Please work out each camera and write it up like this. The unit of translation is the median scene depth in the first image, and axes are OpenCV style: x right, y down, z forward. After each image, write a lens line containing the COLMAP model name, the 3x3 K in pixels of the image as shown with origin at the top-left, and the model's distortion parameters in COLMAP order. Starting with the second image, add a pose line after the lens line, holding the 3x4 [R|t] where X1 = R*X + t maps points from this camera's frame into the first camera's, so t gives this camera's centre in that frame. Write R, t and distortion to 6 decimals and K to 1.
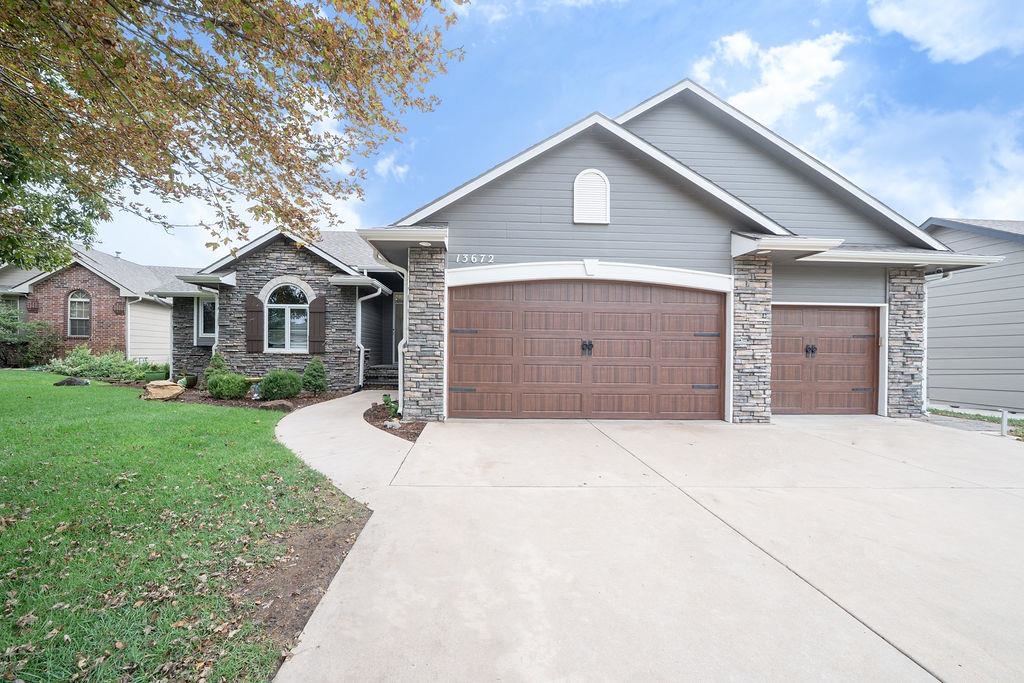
lens RADIAL K [[353.1, 0, 474.4], [0, 353.1, 354.4], [0, 0, 1]] dist [-0.020085, -0.000176]
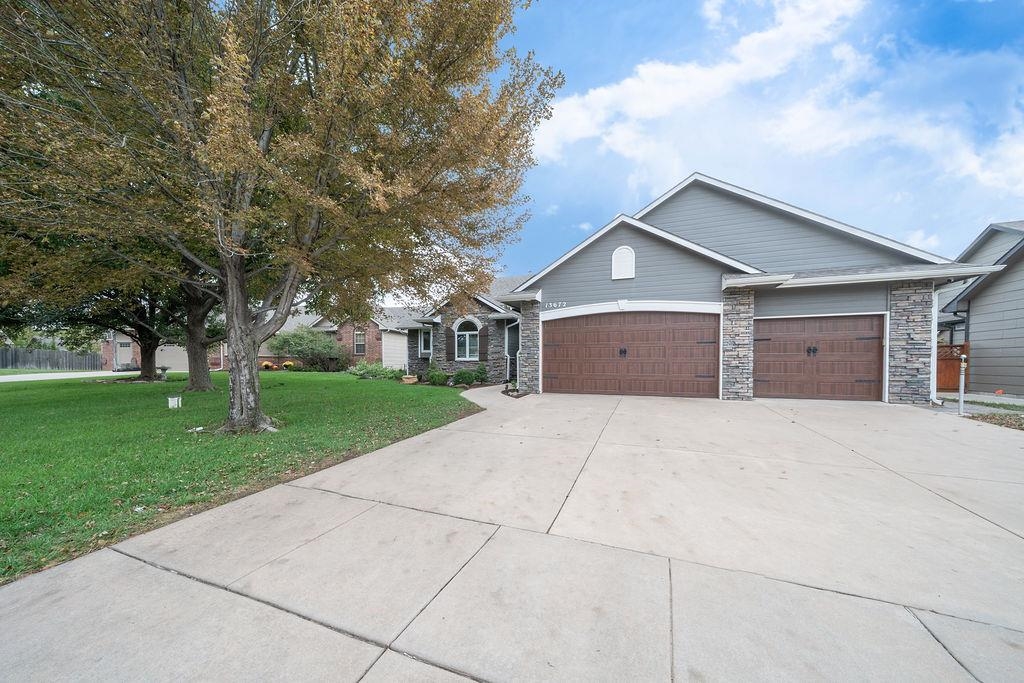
lens RADIAL K [[353.1, 0, 507.9], [0, 353.1, 362.8], [0, 0, 1]] dist [-0.020085, -0.000176]
pose [[0.923432, -0.012650, -0.383554, 0.409174], [0.008235, 0.999880, -0.013151, 0.042570], [0.383674, 0.008985, 0.923425, -0.677362]]
